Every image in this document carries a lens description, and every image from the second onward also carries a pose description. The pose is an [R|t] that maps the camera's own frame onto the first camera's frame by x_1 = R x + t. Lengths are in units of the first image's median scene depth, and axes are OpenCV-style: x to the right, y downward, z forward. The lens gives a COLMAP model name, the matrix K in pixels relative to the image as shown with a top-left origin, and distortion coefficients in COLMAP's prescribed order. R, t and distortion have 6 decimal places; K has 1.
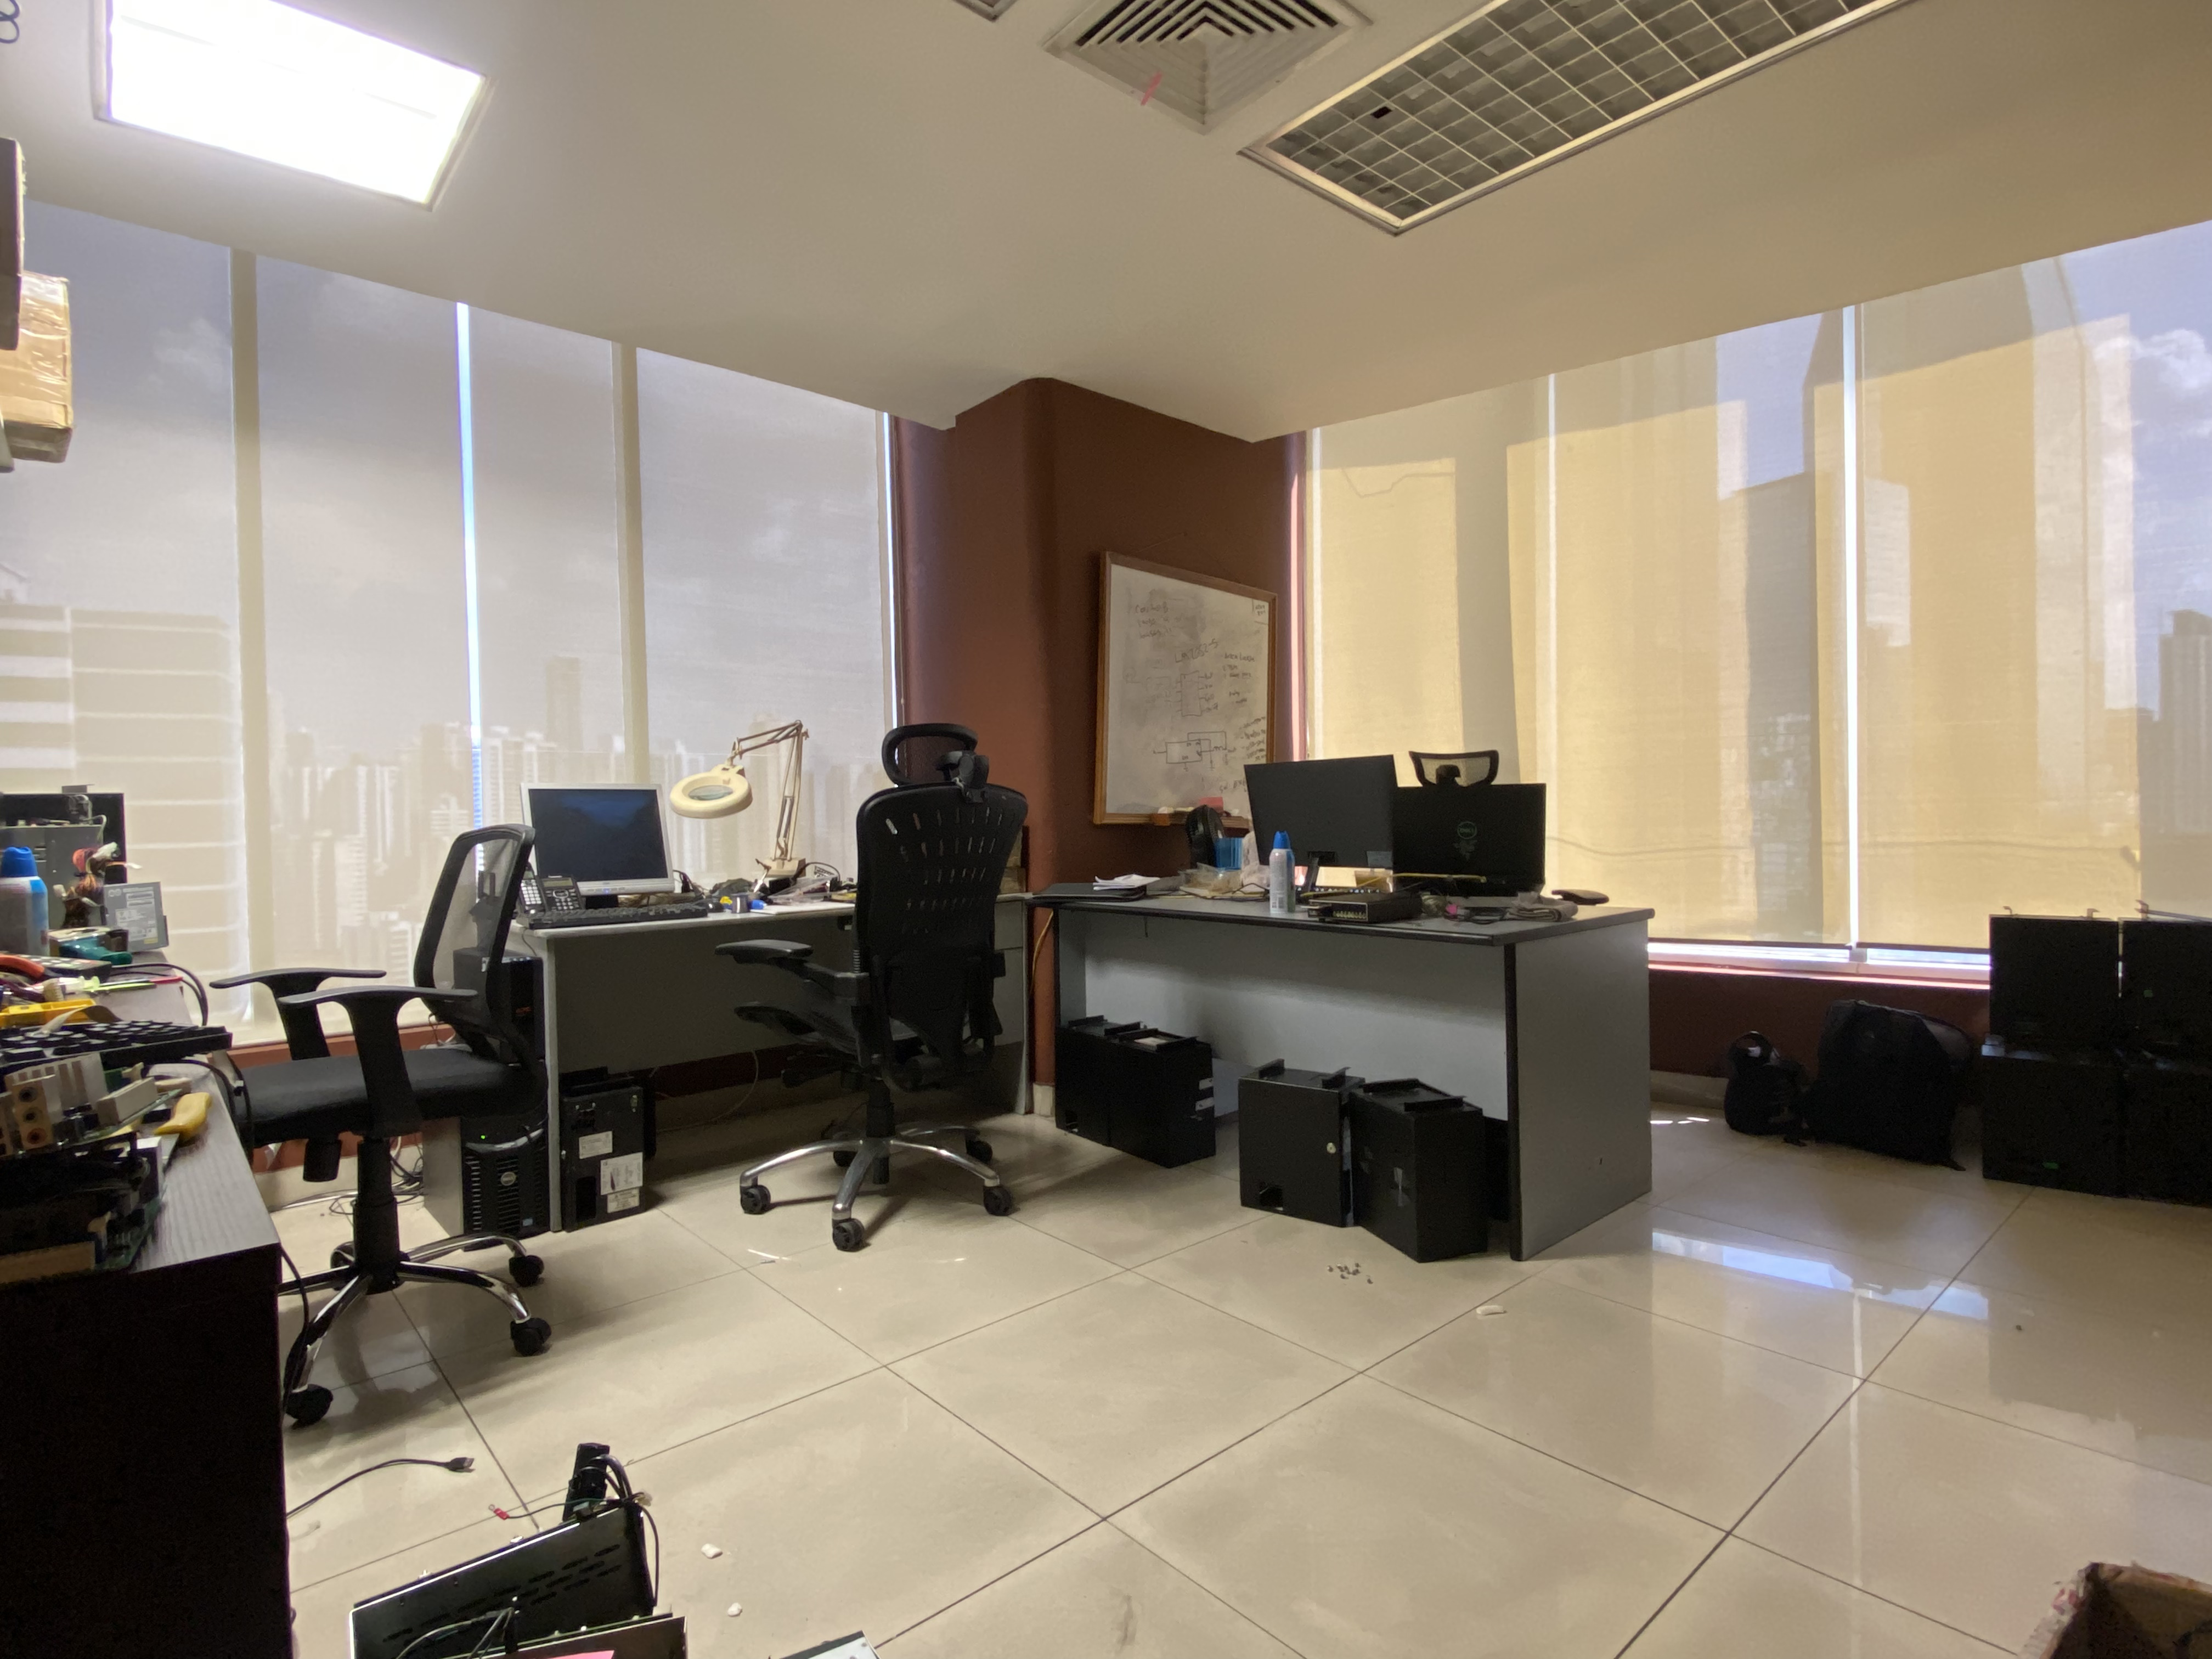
lens RADIAL K [[1120.4, 0, 1098.8], [0, 1120.4, 829.8], [0, 0, 1]] dist [0.052363, -0.048265]
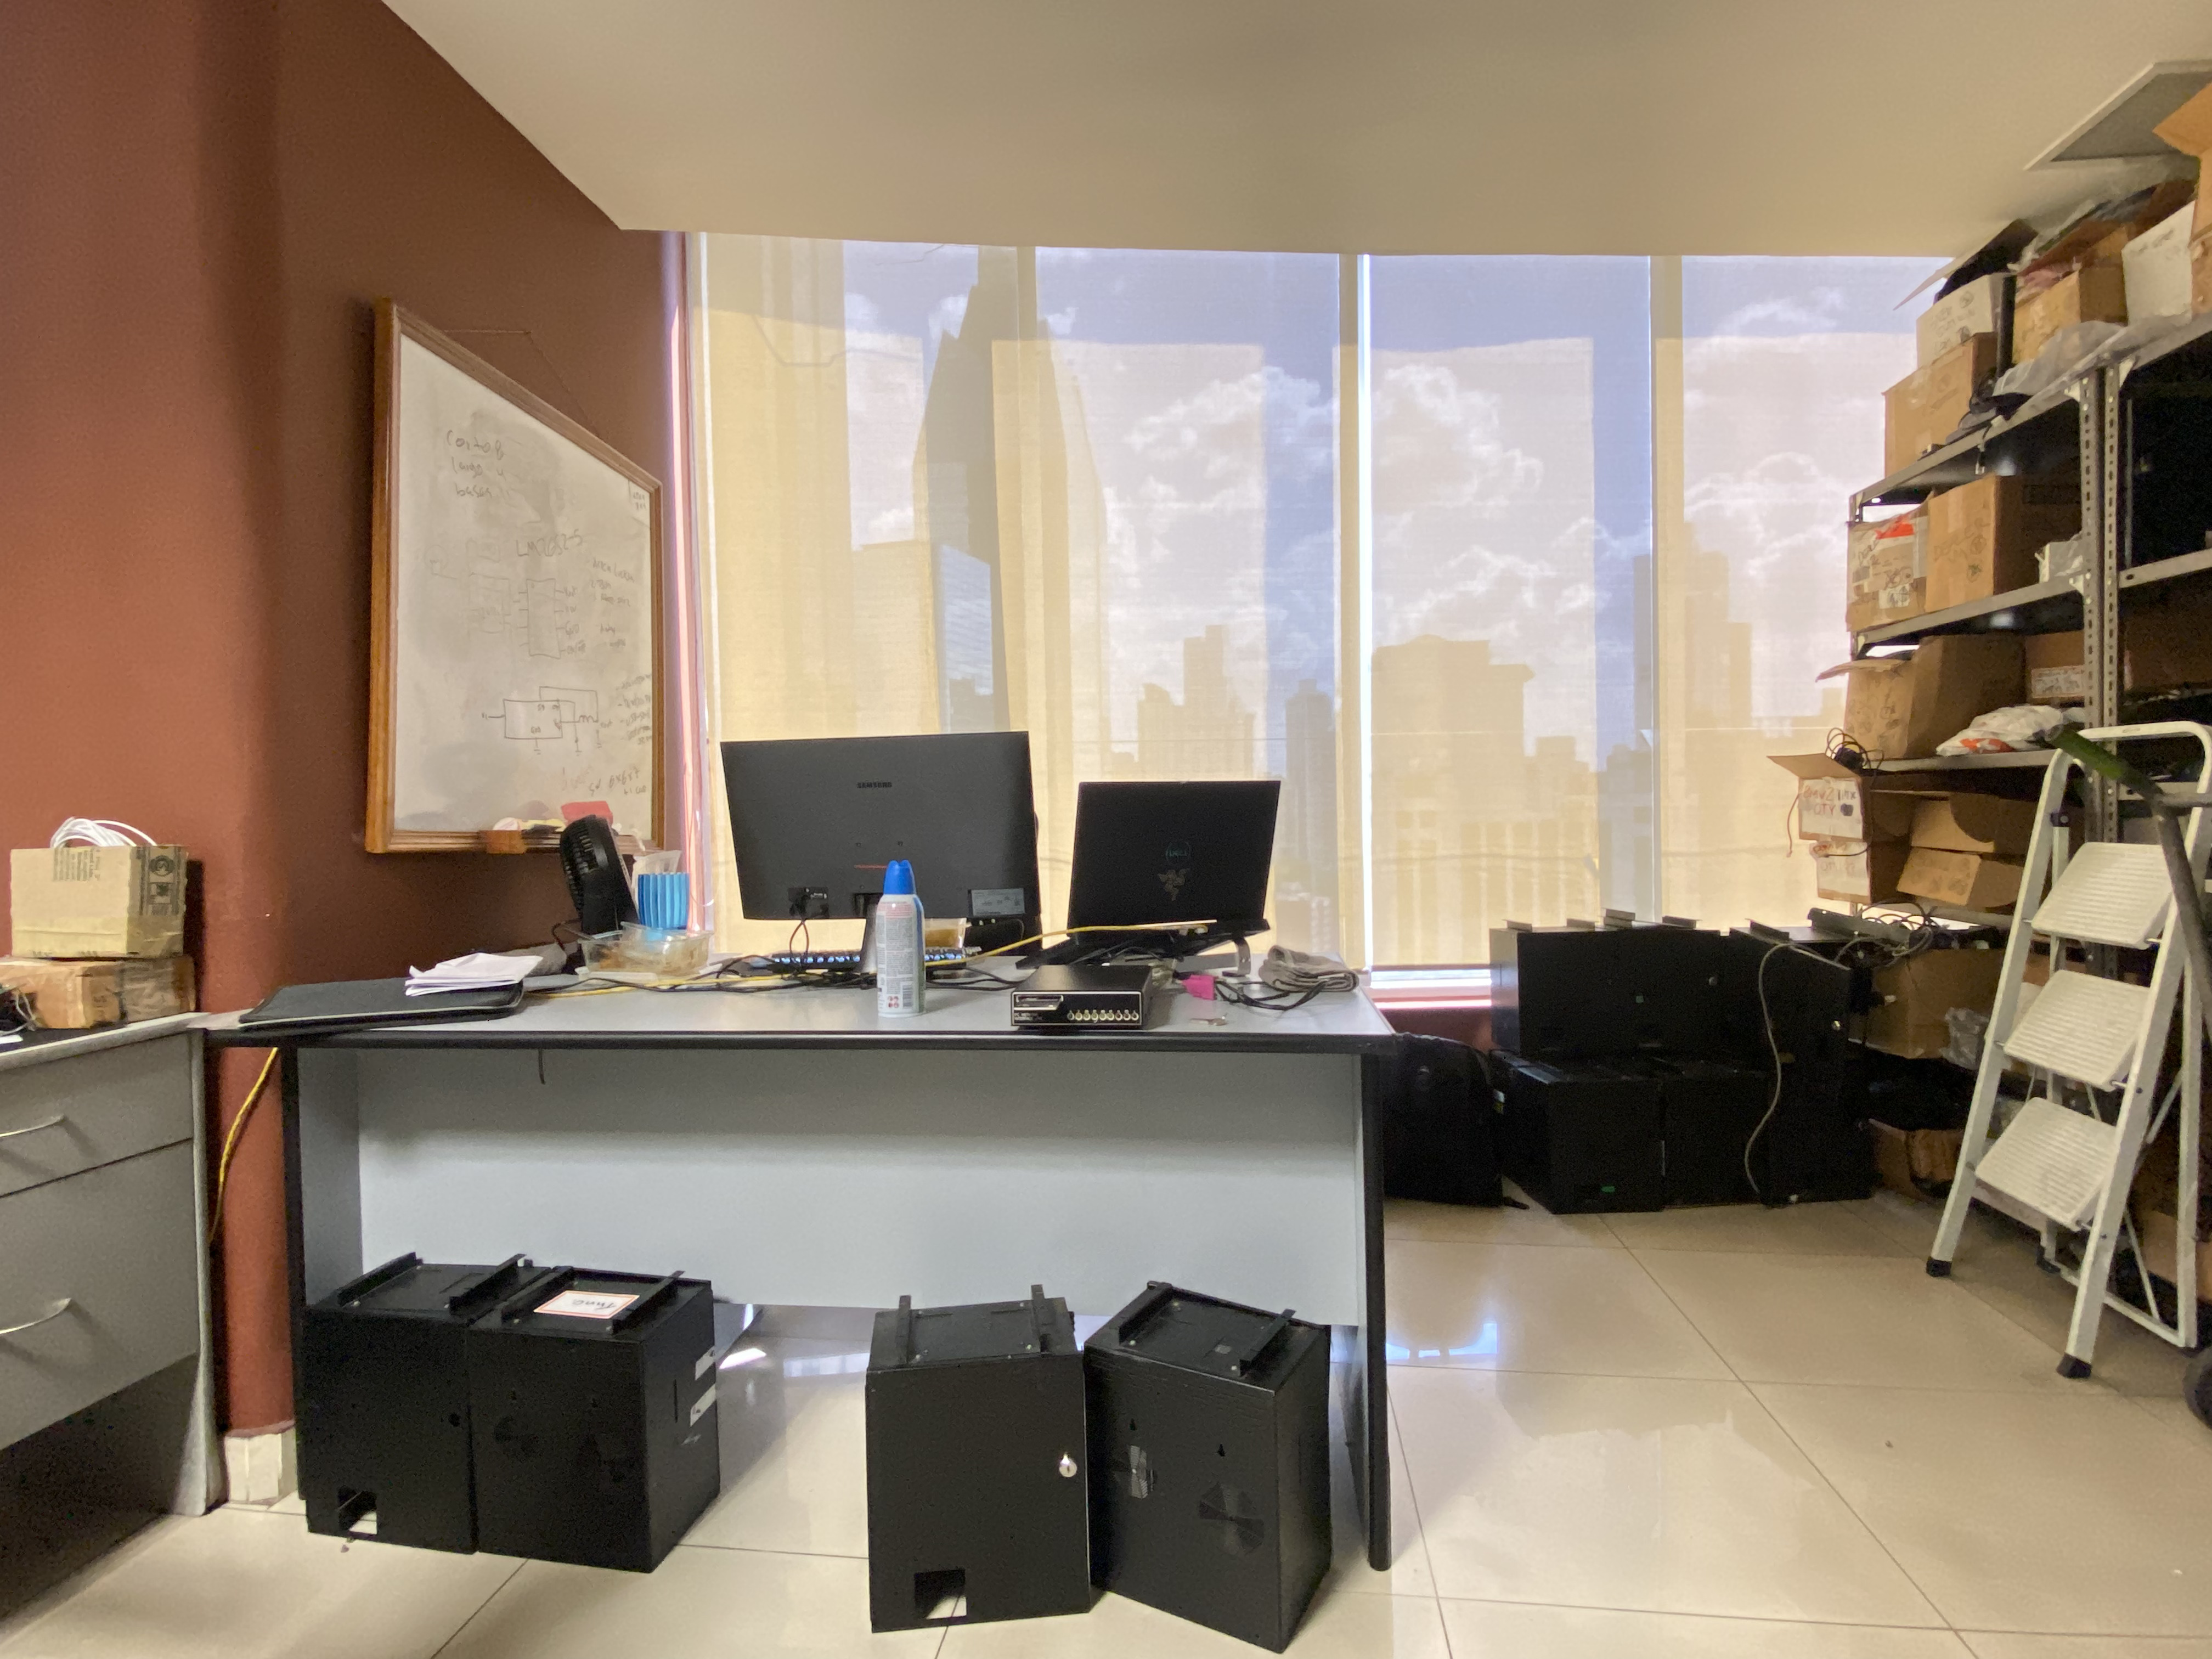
lens RADIAL K [[1120.4, 0, 1098.8], [0, 1120.4, 829.8], [0, 0, 1]] dist [0.052363, -0.048265]
pose [[0.748222, -0.004555, 0.663432, -0.095240], [0.015140, 0.999833, -0.010210, -0.005301], [-0.663275, 0.017683, 0.748167, 0.431194]]
